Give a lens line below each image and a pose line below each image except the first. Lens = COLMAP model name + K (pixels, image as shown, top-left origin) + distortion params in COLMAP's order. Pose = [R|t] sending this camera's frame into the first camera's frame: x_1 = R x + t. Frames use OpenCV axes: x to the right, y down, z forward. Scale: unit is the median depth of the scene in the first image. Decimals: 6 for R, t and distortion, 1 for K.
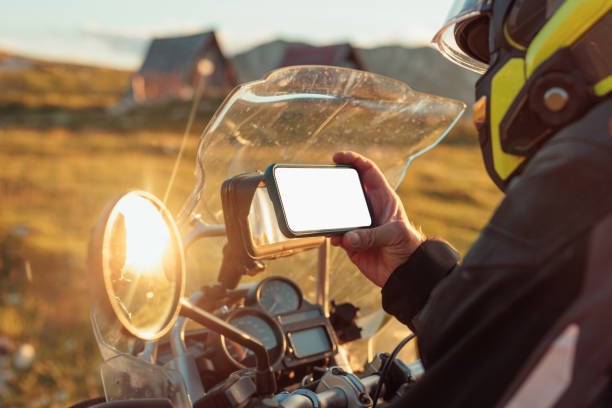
lens RADIAL K [[901.9, 0, 302.2], [0, 901.9, 205.2], [0, 0, 1]] dist [0.042528, 0.000000]
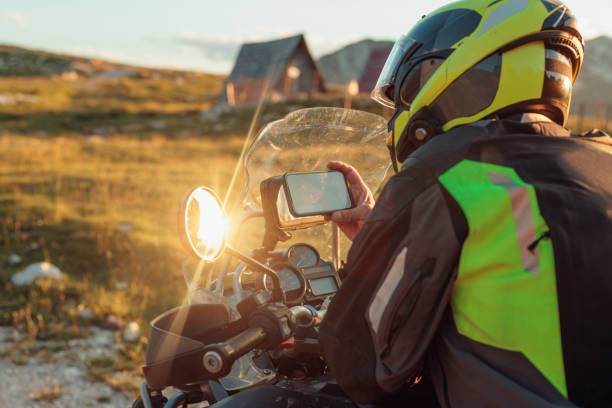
lens RADIAL K [[901.9, 0, 310.2], [0, 901.9, 201.1], [0, 0, 1]] dist [0.042528, 0.000000]
pose [[0.995431, -0.012751, -0.094626, 0.137551], [0.012365, 0.999913, -0.004660, 0.016090], [0.094678, 0.003468, 0.995502, -0.539844]]
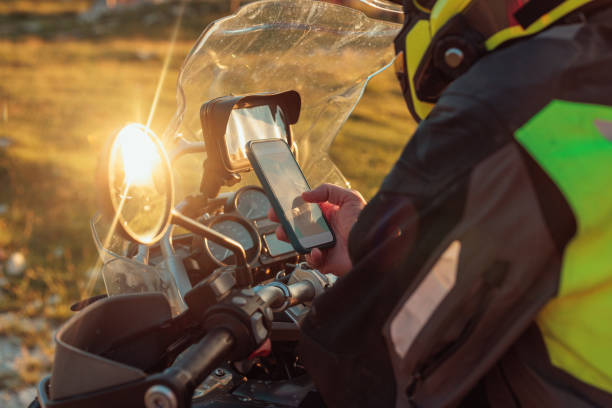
lens RADIAL K [[901.9, 0, 301.3], [0, 901.9, 199.5], [0, 0, 1]] dist [0.042528, 0.000000]
pose [[0.999450, -0.025913, 0.020695, 0.010333], [0.023679, 0.994531, 0.101725, -0.018691], [-0.023218, -0.101179, 0.994597, -0.136060]]
